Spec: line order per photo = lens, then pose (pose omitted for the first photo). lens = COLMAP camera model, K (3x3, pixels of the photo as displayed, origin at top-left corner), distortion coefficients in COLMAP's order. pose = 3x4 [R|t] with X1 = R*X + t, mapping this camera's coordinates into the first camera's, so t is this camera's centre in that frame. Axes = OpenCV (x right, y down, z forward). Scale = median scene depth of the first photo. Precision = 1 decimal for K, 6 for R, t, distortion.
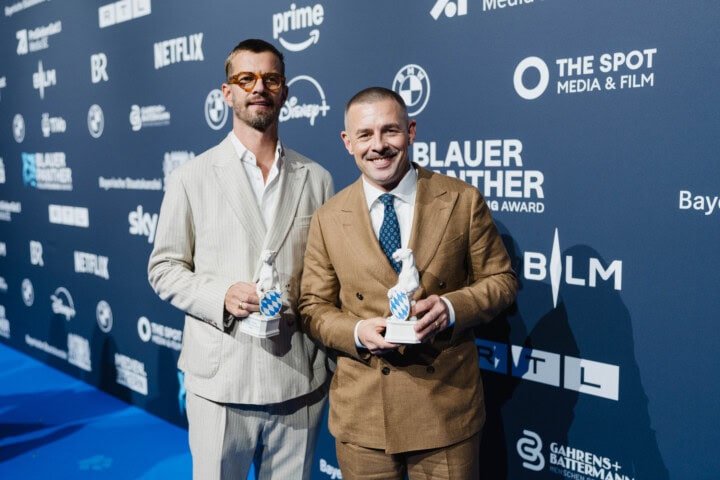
lens RADIAL K [[760.2, 0, 360.0], [0, 760.2, 240.0], [0, 0, 1]] dist [-0.001476, -0.001827]
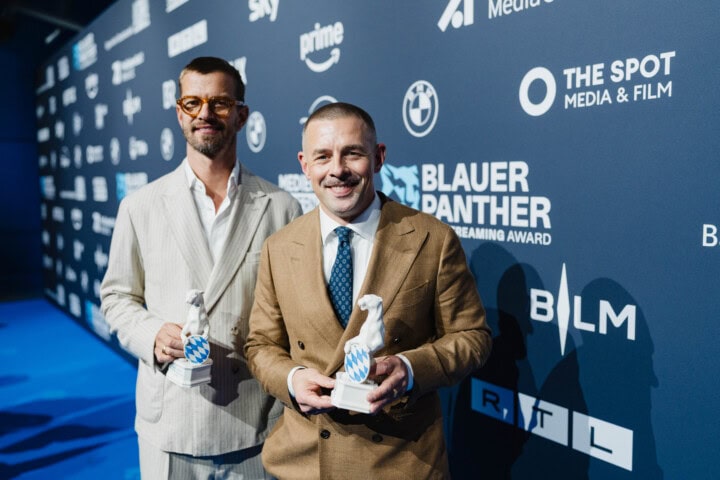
lens RADIAL K [[700.6, 0, 340.2], [0, 700.6, 239.5], [0, 0, 1]] dist [0.000143, 0.004647]
pose [[0.980517, 0.010428, -0.196159, 0.159720], [-0.012548, 0.999875, -0.009572, -0.031065], [0.196035, 0.011847, 0.980525, 0.160514]]
